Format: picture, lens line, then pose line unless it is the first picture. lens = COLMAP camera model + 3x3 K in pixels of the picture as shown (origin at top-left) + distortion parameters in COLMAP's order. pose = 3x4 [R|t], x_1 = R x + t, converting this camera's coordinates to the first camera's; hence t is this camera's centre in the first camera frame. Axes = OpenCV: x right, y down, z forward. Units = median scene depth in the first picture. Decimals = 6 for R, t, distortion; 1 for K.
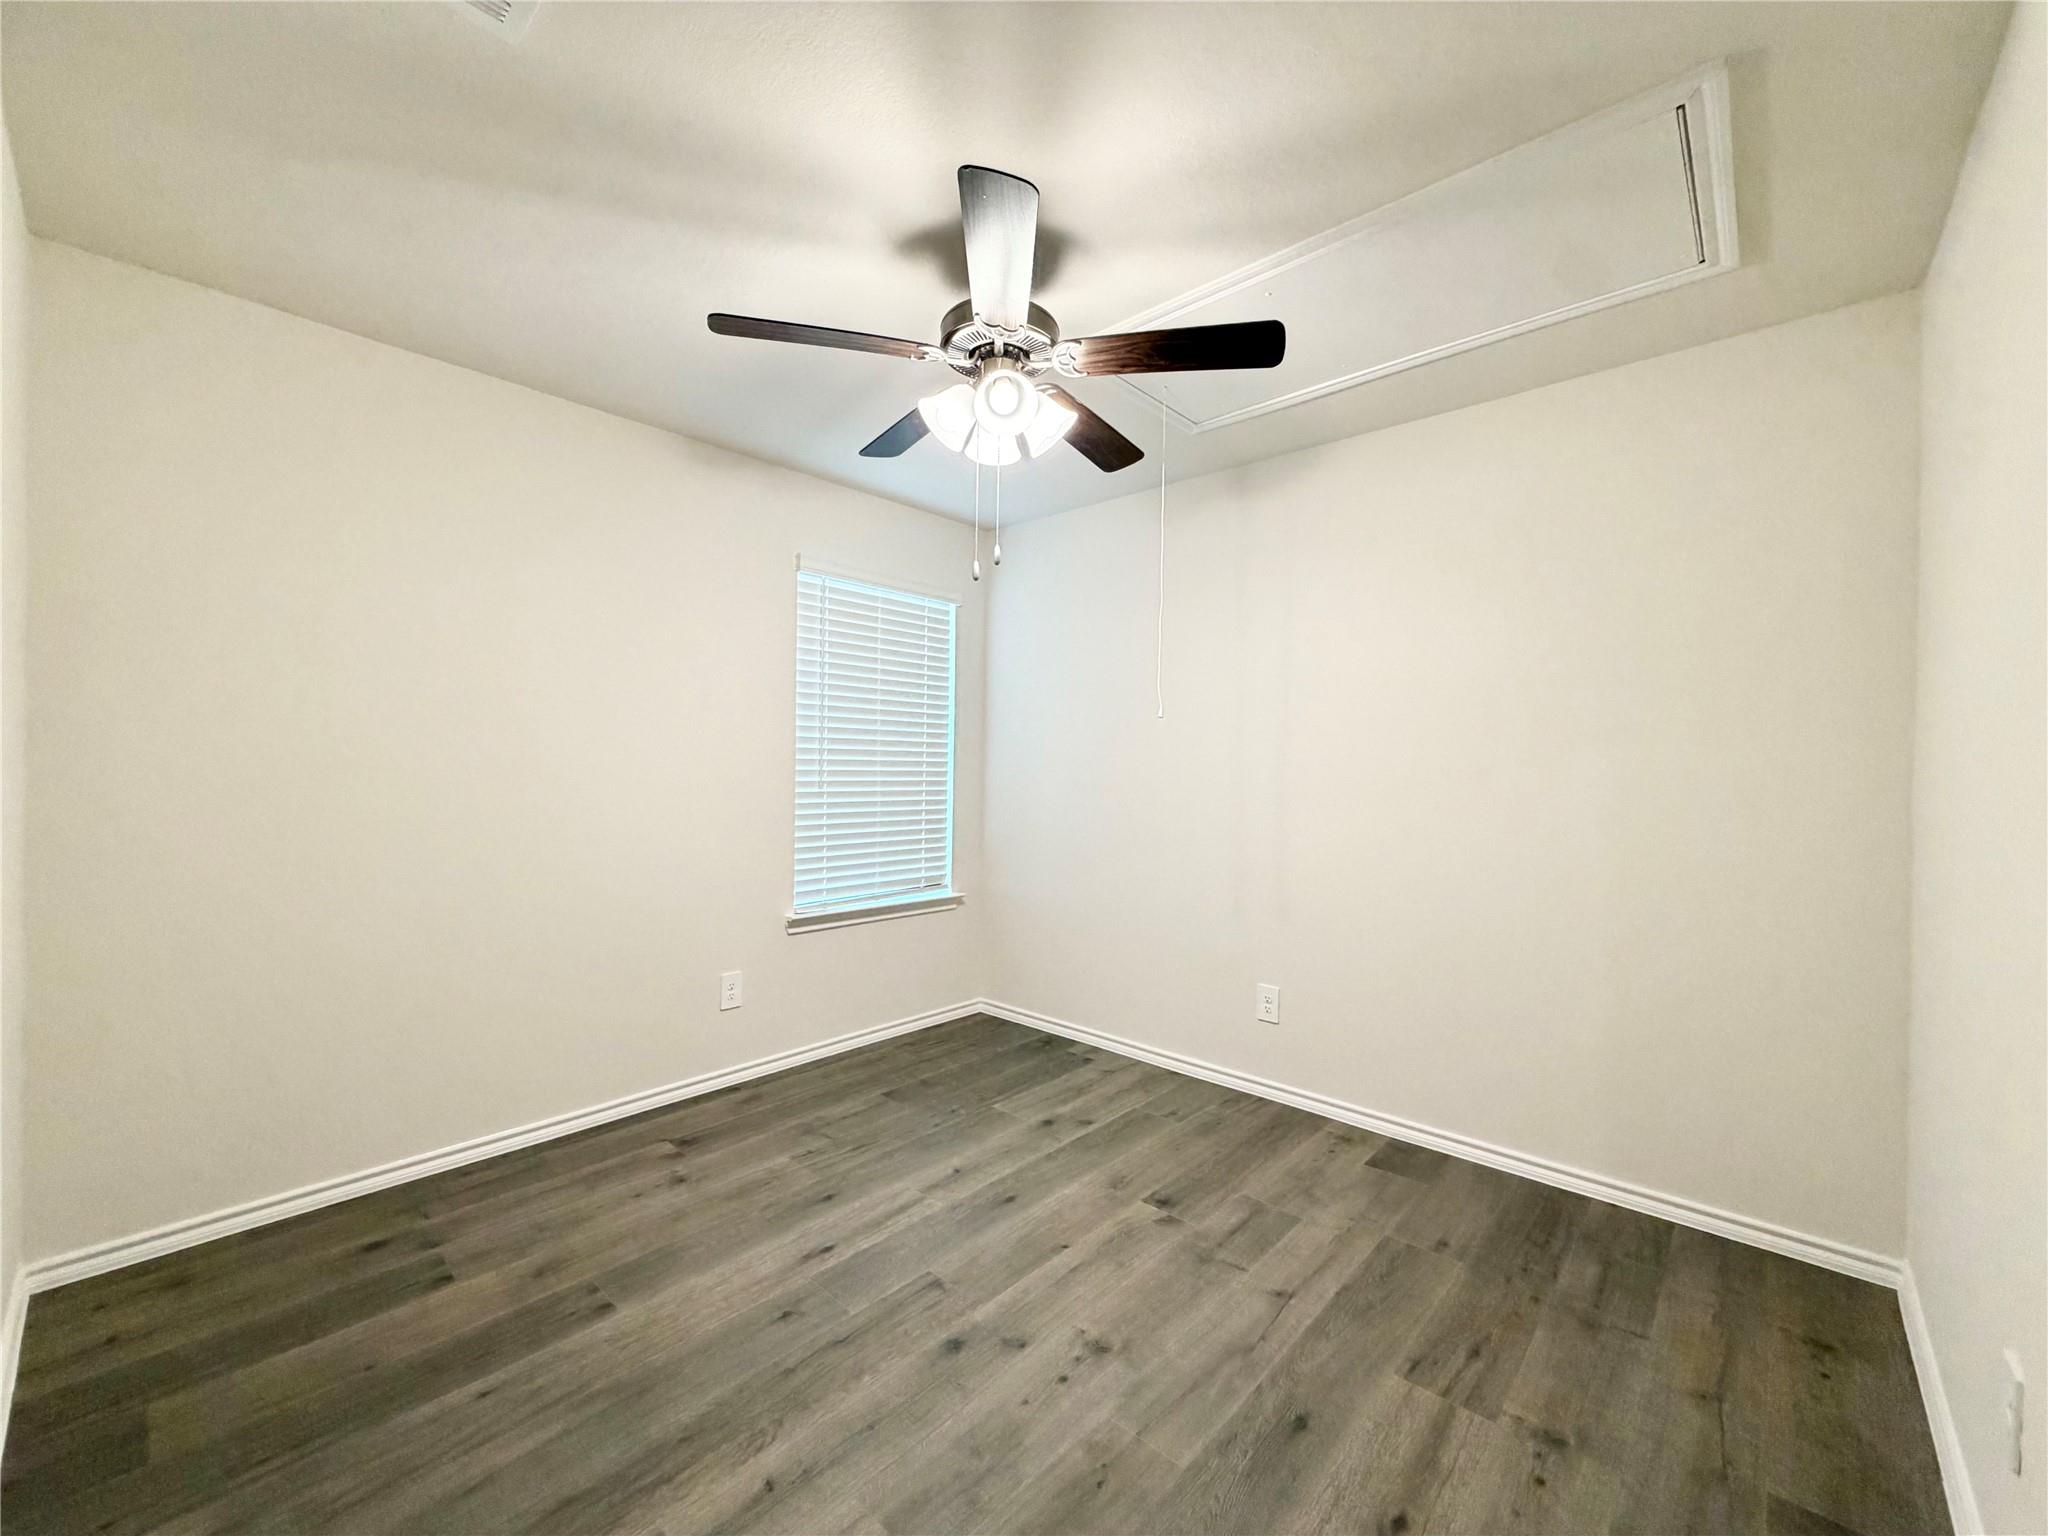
lens RADIAL K [[817.0, 0, 1017.3], [0, 817.0, 770.4], [0, 0, 1]] dist [0.000516, -0.000267]
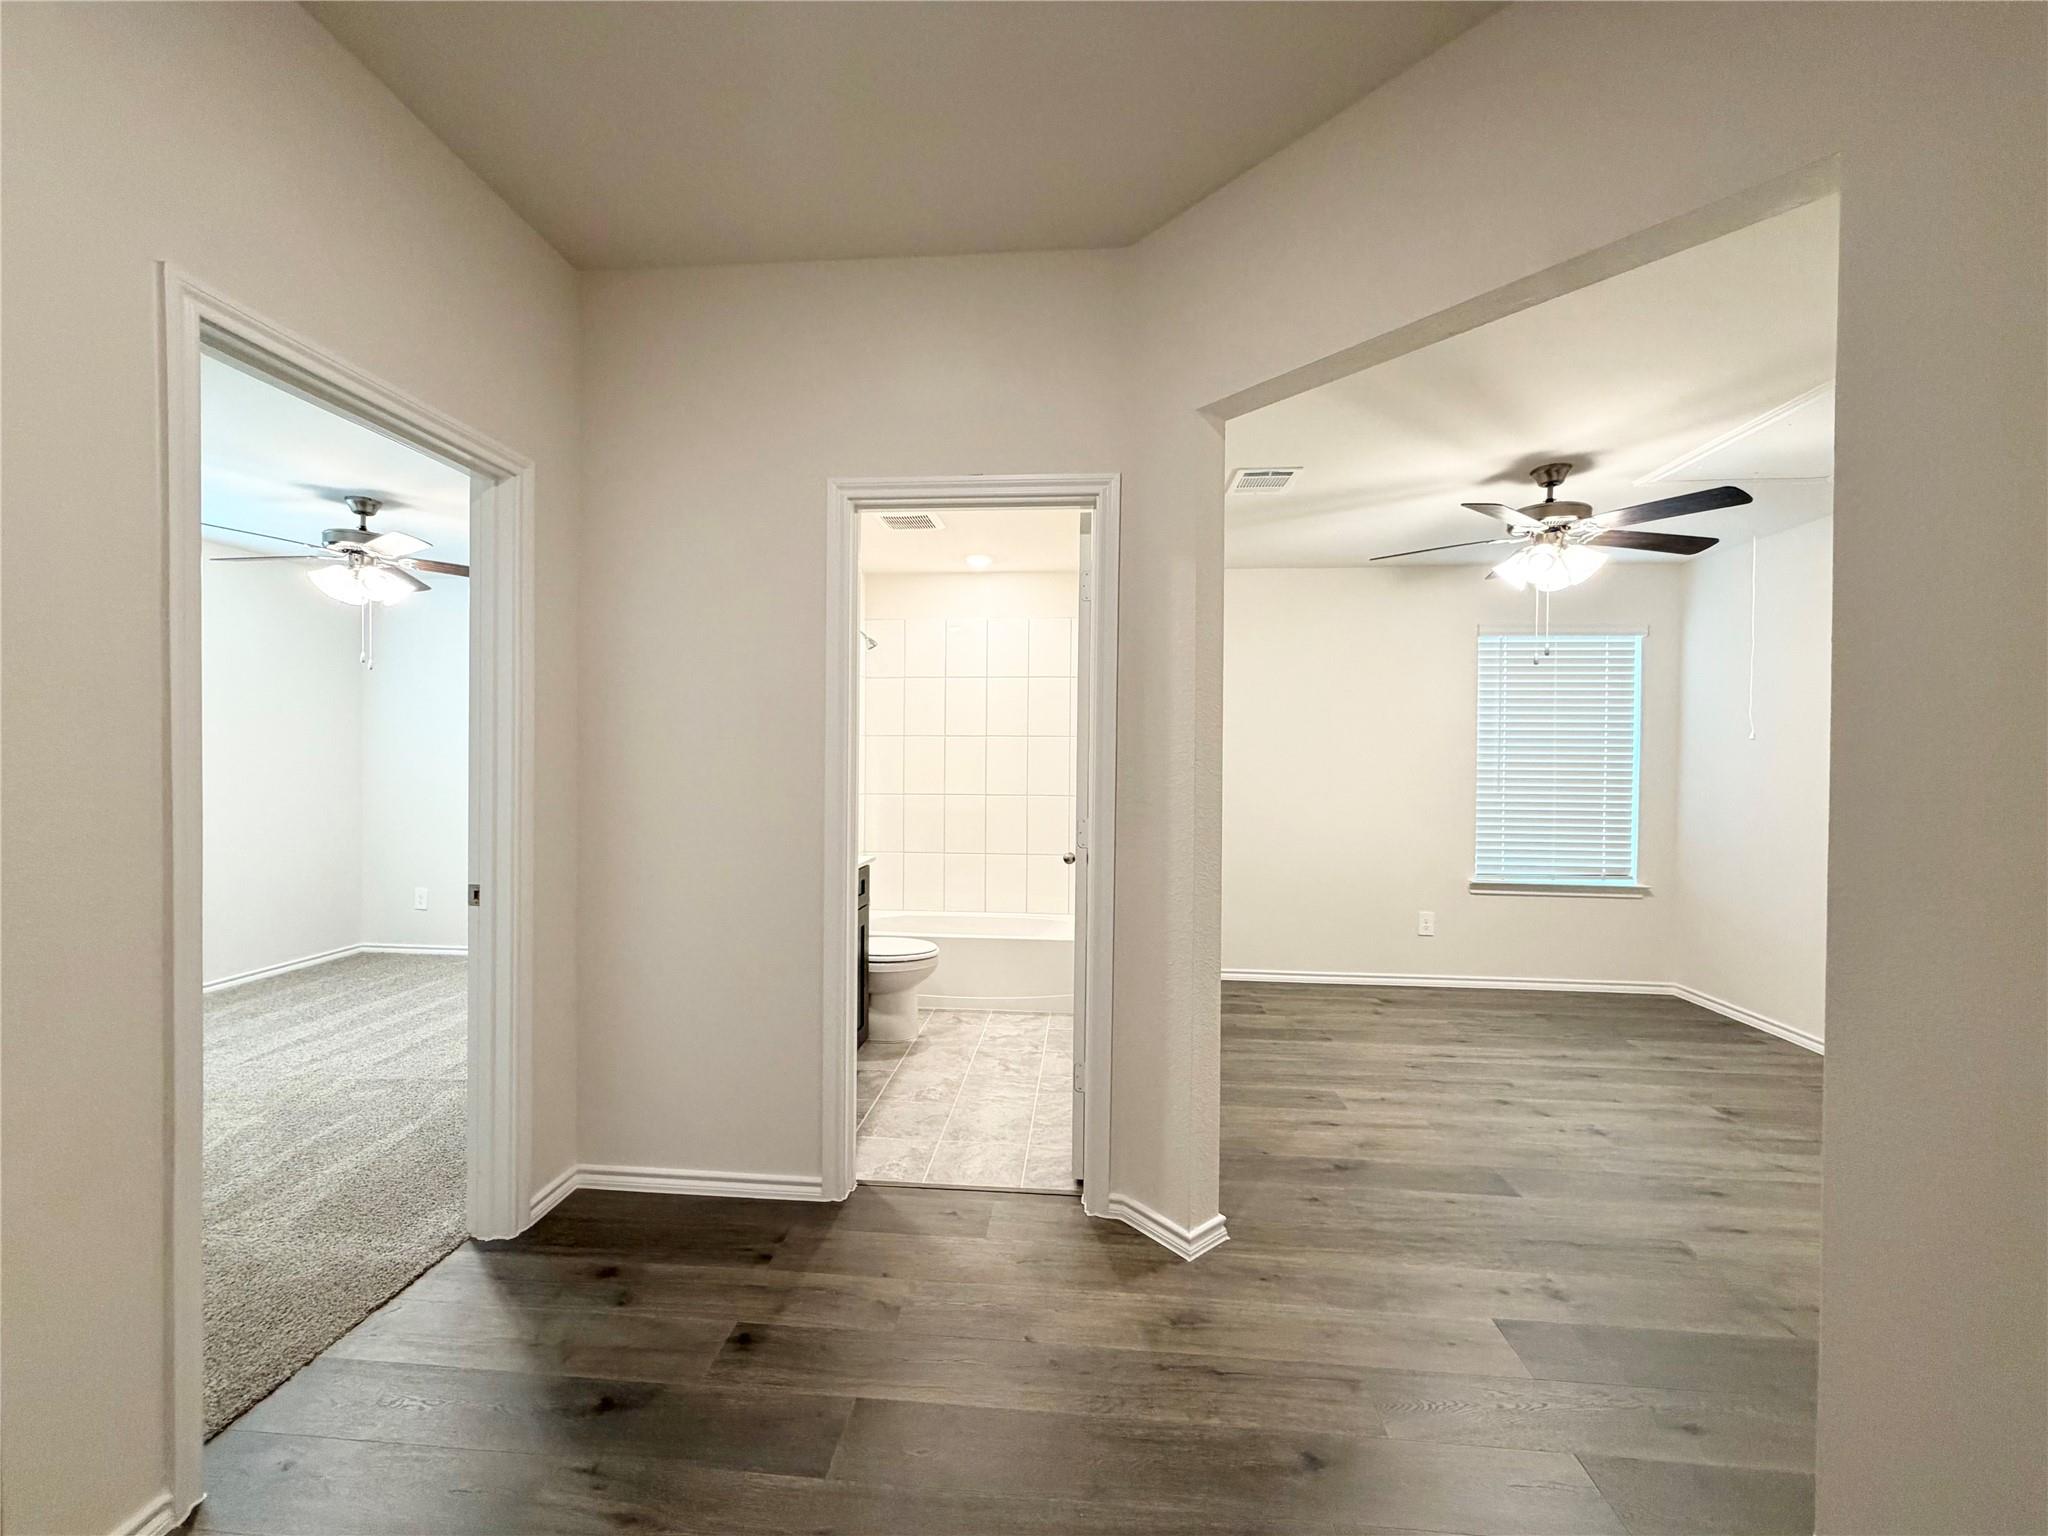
lens RADIAL K [[817.0, 0, 1017.3], [0, 817.0, 770.4], [0, 0, 1]] dist [0.000516, -0.000267]
pose [[0.609759, 0.001369, -0.792585, 0.470462], [-0.004480, 0.999988, -0.001719, -0.009065], [0.792574, 0.004599, 0.609759, -0.636648]]
